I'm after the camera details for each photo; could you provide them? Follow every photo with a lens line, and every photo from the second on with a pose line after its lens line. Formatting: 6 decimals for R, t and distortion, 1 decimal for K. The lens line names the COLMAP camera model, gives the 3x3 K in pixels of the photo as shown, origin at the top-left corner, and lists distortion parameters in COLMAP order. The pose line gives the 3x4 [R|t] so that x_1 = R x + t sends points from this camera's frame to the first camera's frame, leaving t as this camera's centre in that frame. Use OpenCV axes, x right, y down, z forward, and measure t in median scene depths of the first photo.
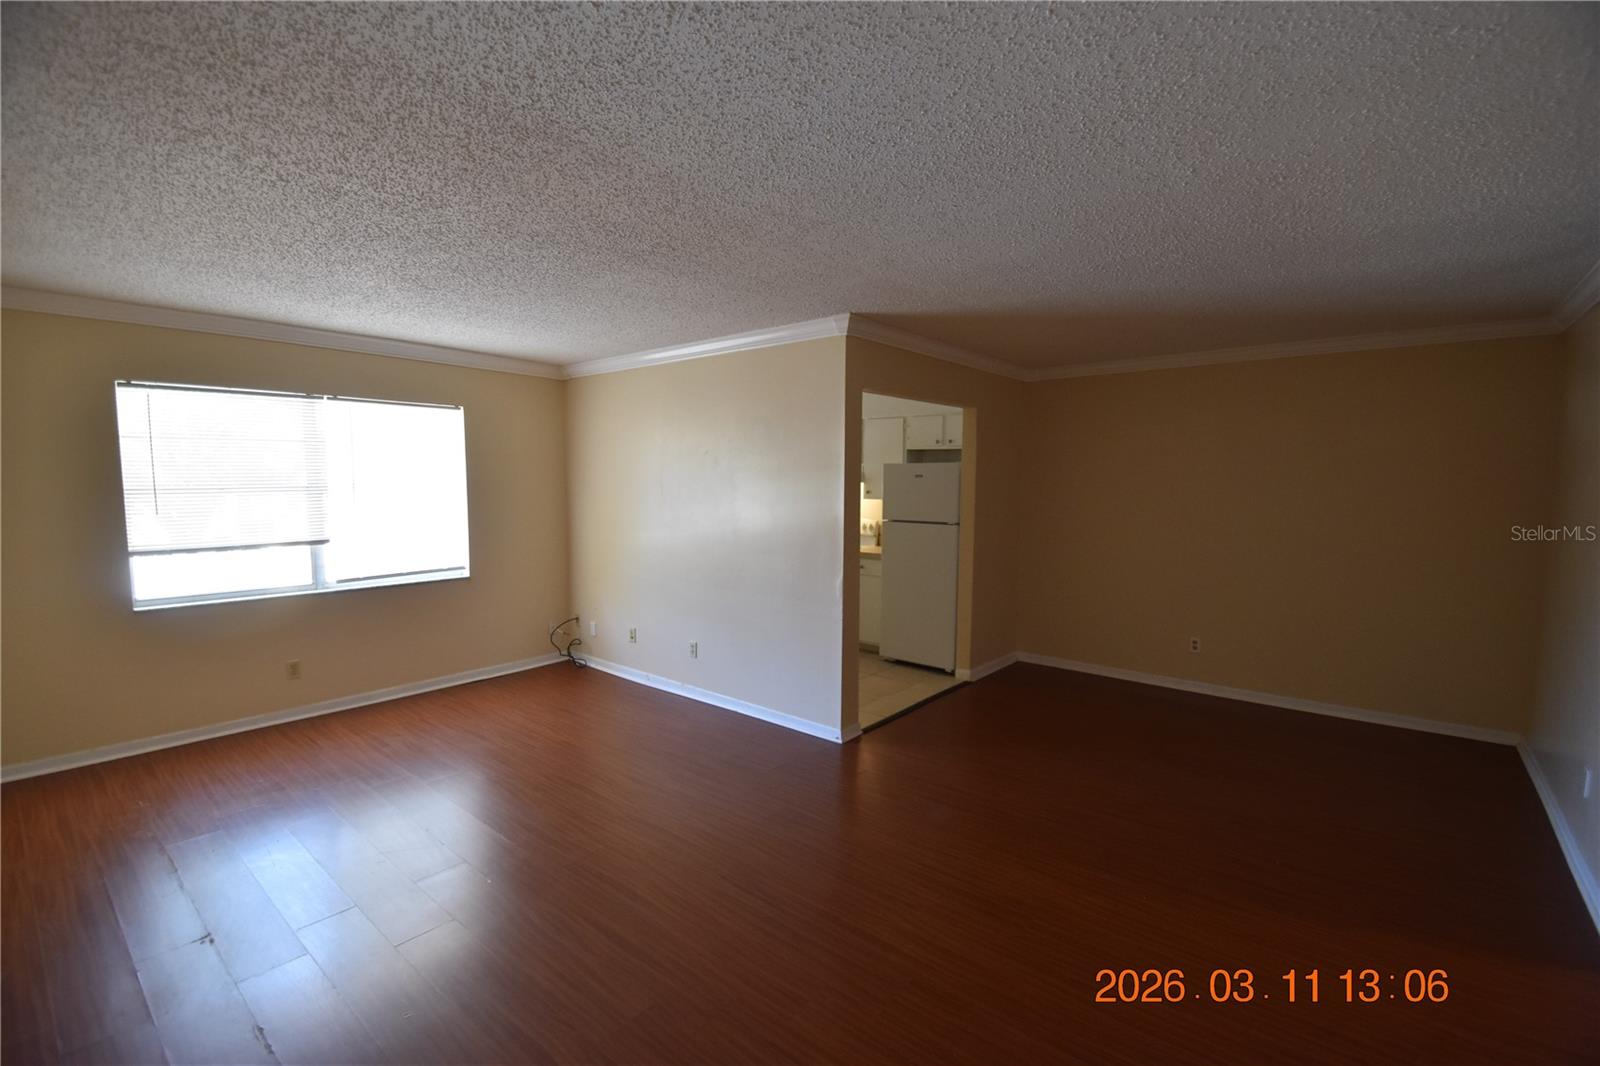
lens RADIAL K [[708.8, 0, 796.1], [0, 708.8, 539.2], [0, 0, 1]] dist [0.010017, -0.000184]
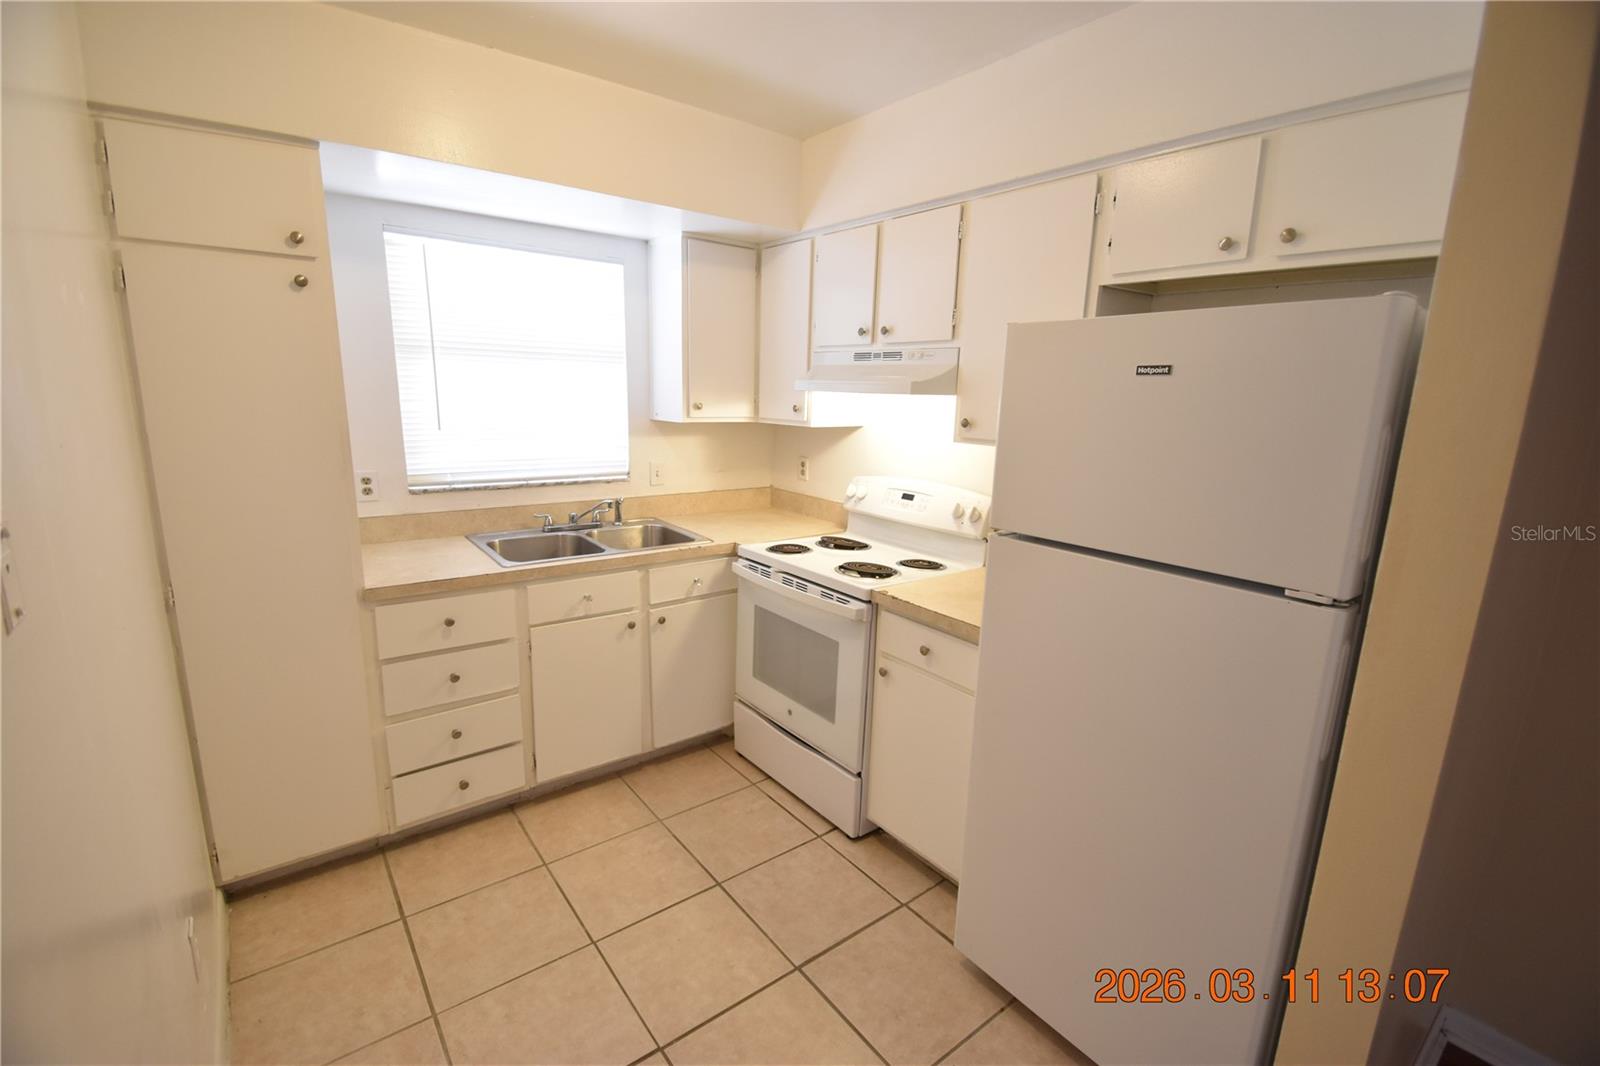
lens RADIAL K [[698.8, 0, 799.5], [0, 698.8, 545.4], [0, 0, 1]] dist [0.015593, -0.015090]
pose [[0.977804, 0.063521, -0.199662, 0.107260], [-0.036836, 0.990211, 0.134631, -0.057654], [0.206260, -0.124288, 0.970572, 0.732170]]
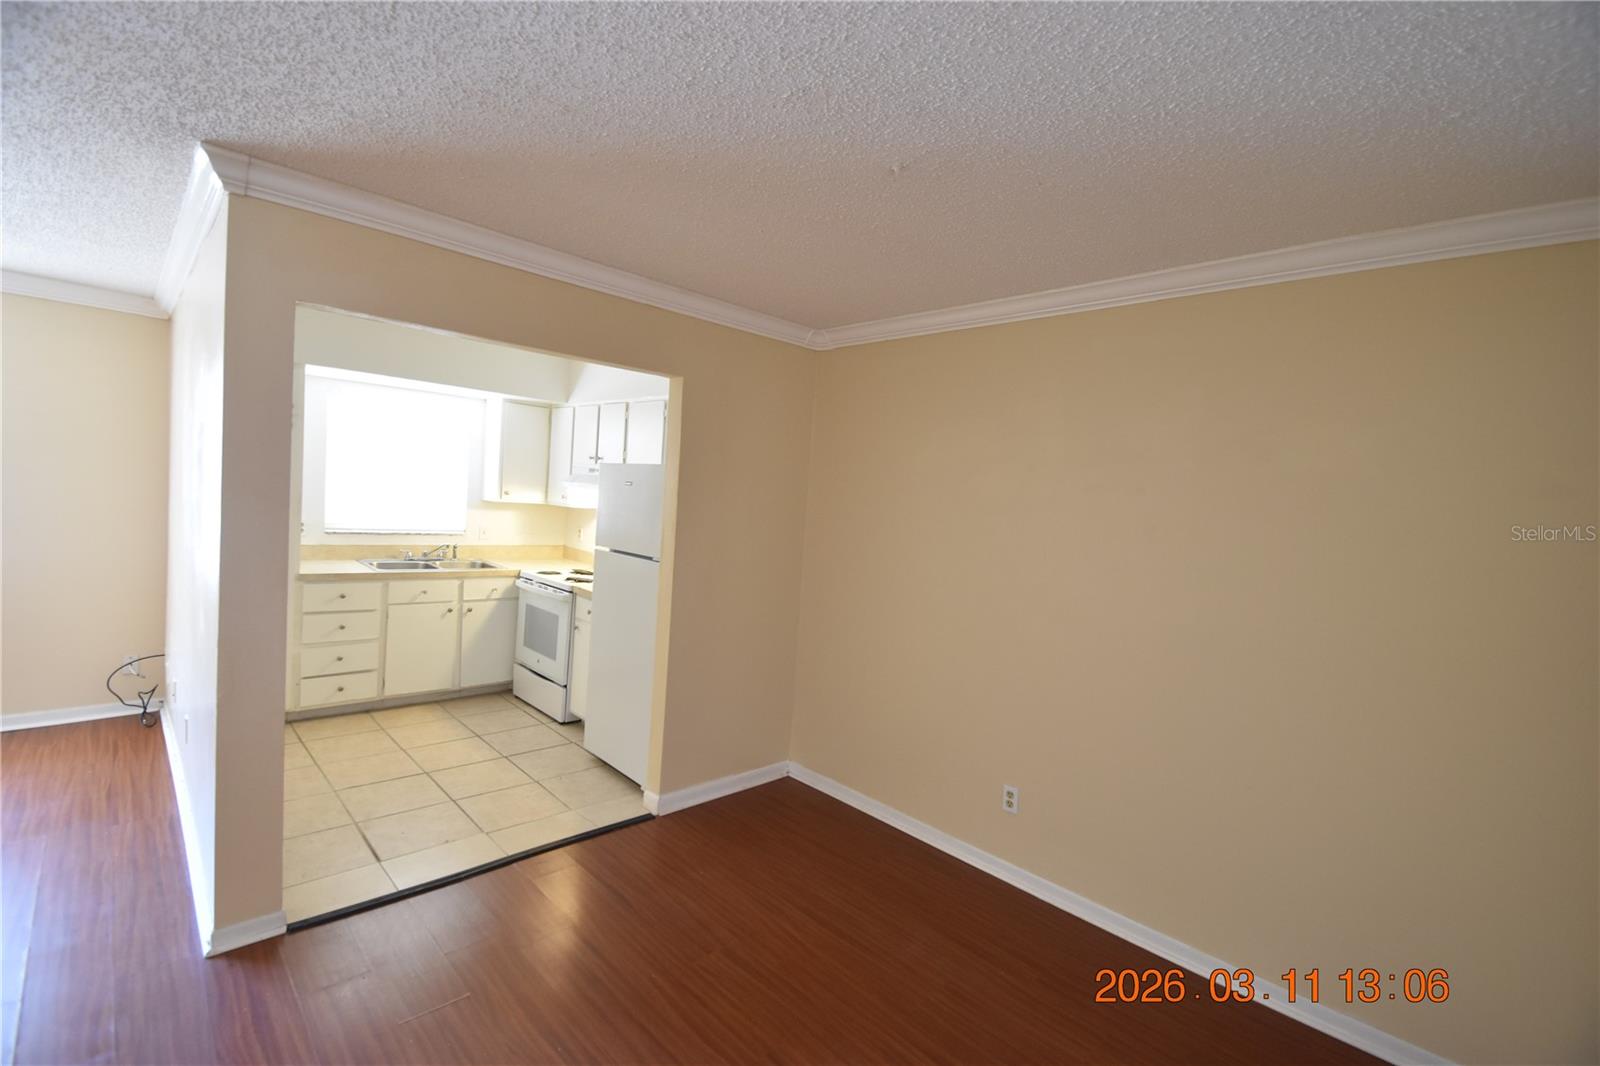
lens RADIAL K [[698.8, 0, 799.5], [0, 698.8, 545.4], [0, 0, 1]] dist [0.015593, -0.015090]
pose [[0.993203, 0.071038, -0.092201, 0.385766], [-0.072850, 0.997207, -0.016436, -0.032232], [0.090776, 0.023041, 0.995605, 0.369613]]
